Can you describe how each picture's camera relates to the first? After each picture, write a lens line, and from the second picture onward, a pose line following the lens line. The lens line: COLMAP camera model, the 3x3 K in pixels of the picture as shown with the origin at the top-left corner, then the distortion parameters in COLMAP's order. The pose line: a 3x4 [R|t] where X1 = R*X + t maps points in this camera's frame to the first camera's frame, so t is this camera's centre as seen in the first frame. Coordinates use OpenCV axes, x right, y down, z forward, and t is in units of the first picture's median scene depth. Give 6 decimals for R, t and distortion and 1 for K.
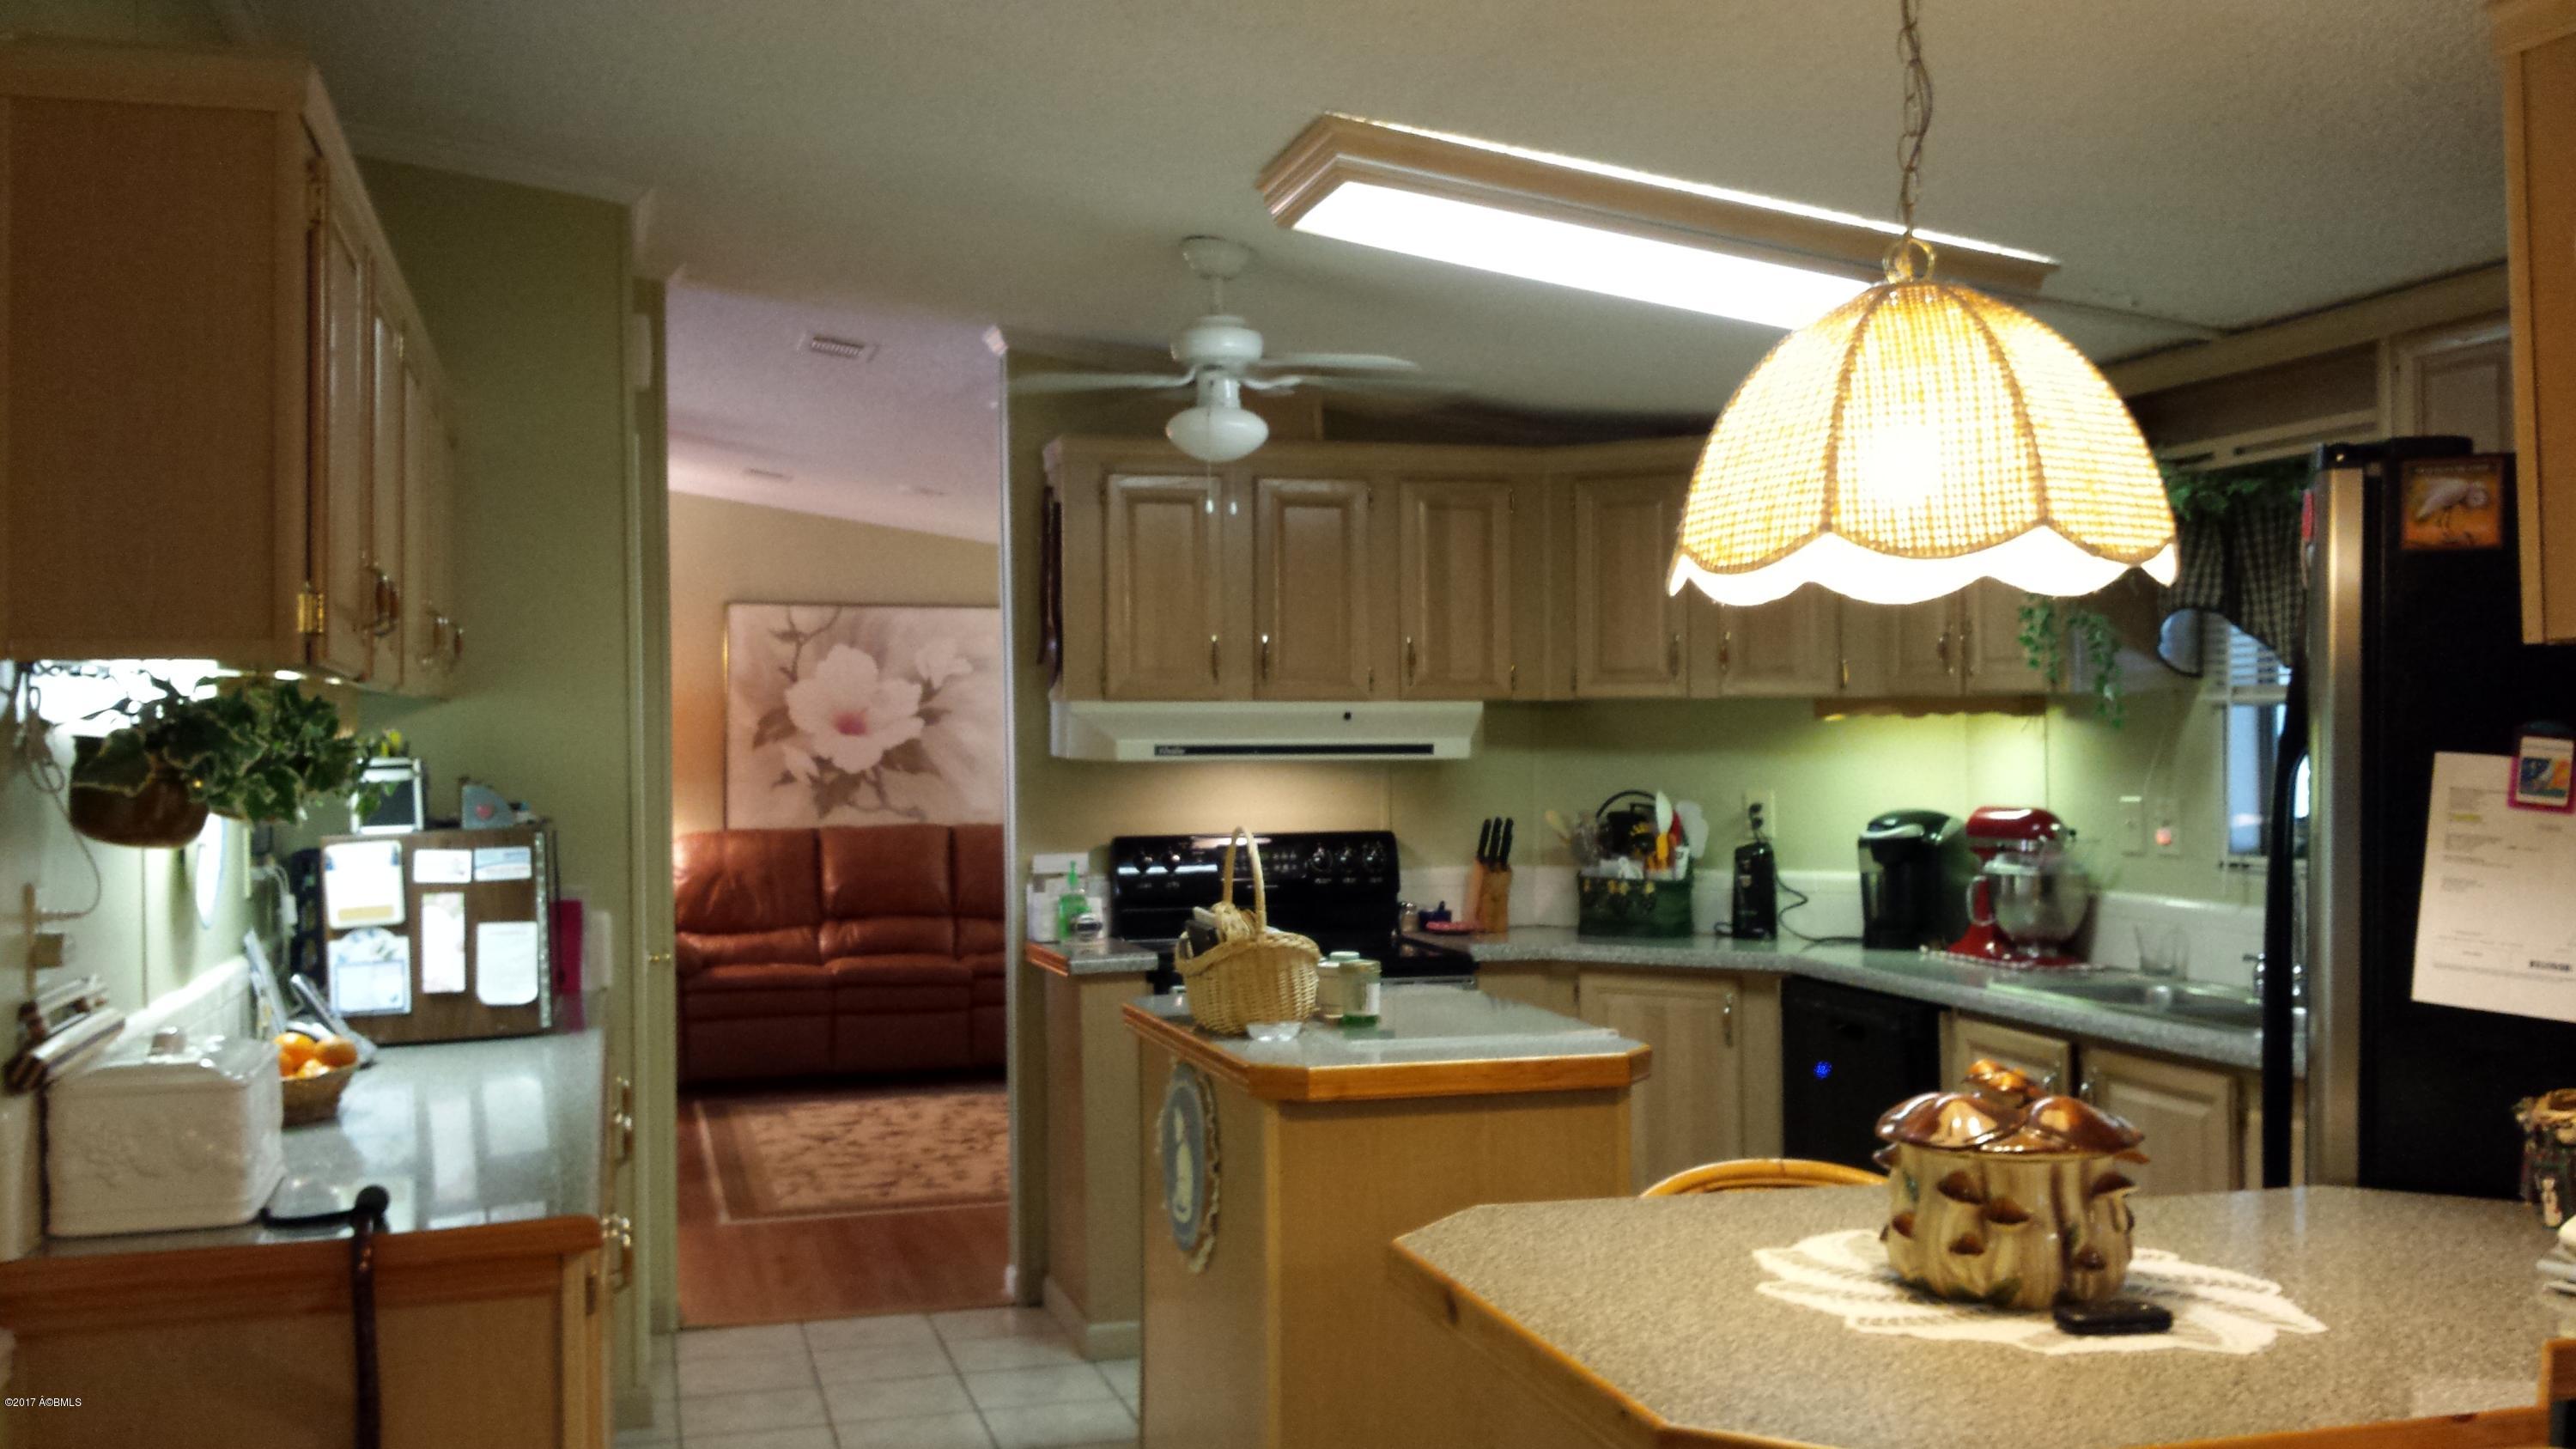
lens RADIAL K [[2328.9, 0, 1251.7], [0, 2328.9, 724.2], [0, 0, 1]] dist [0.146947, -0.349720]
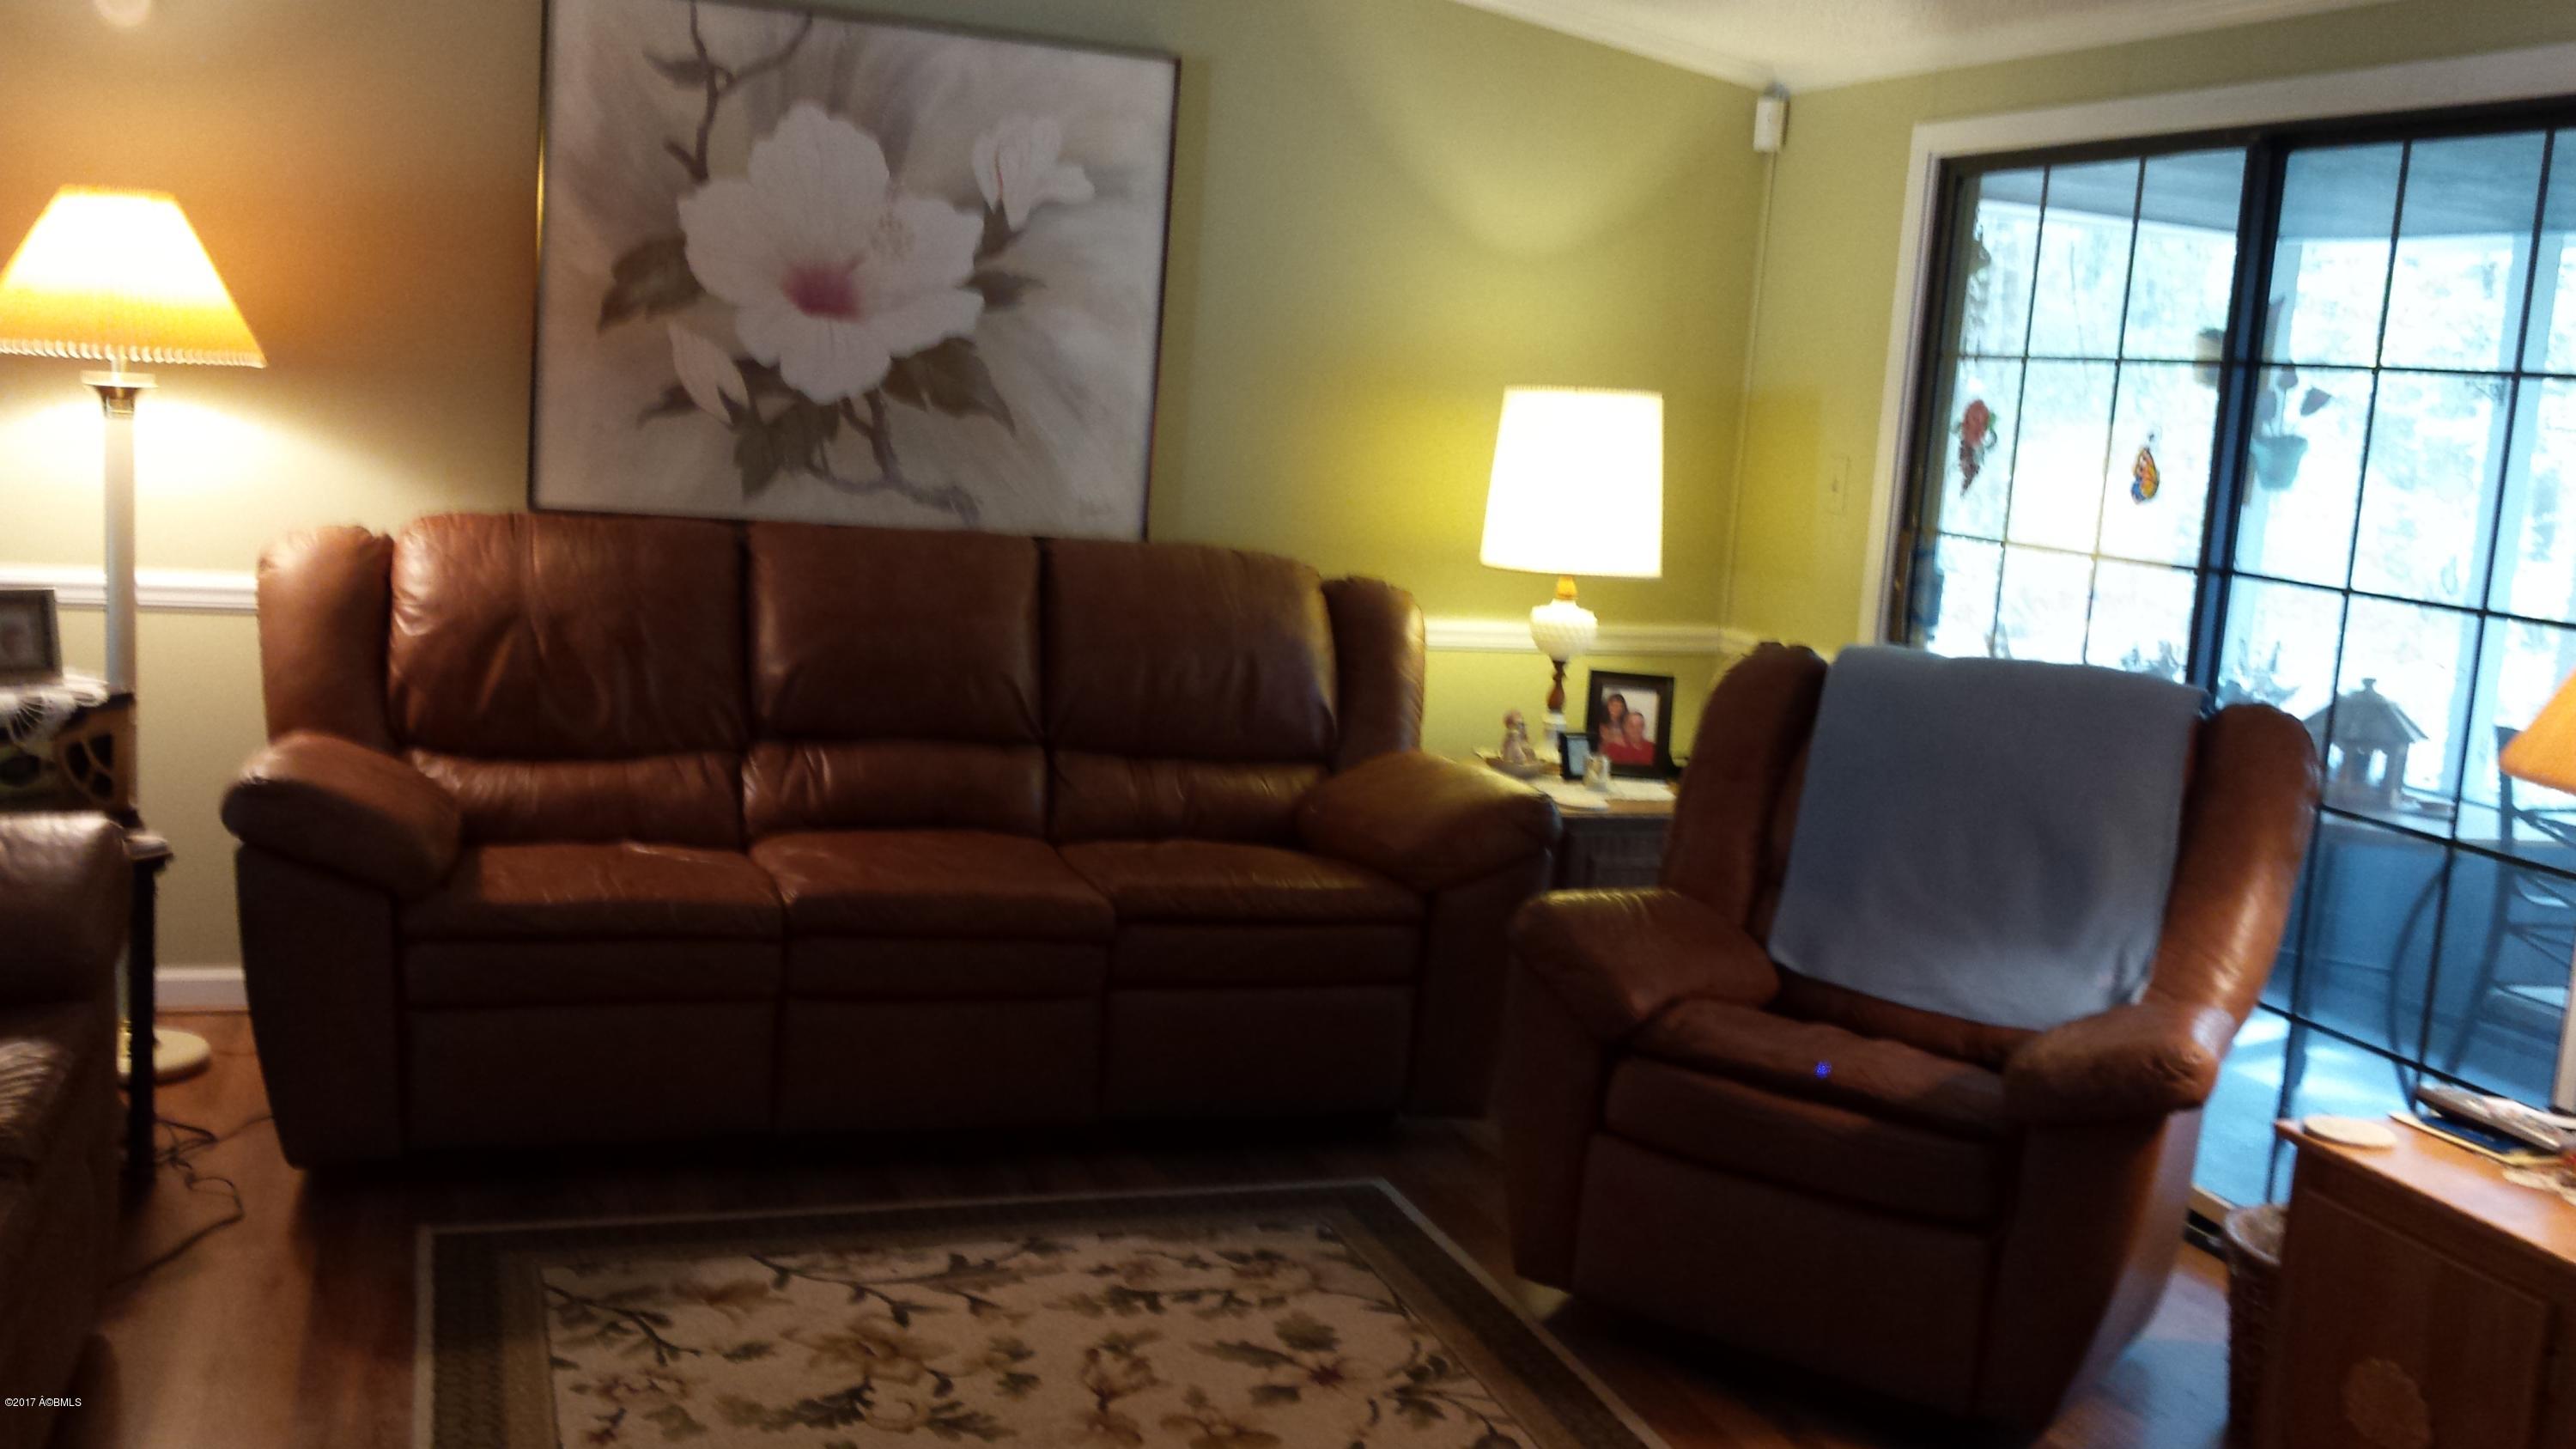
lens RADIAL K [[2328.9, 0, 1251.7], [0, 2328.9, 724.2], [0, 0, 1]] dist [0.146947, -0.349720]
pose [[0.994655, 0.068890, 0.076916, -0.119318], [-0.079427, 0.986441, 0.143616, 0.010831], [-0.065980, -0.148958, 0.986640, 0.541233]]
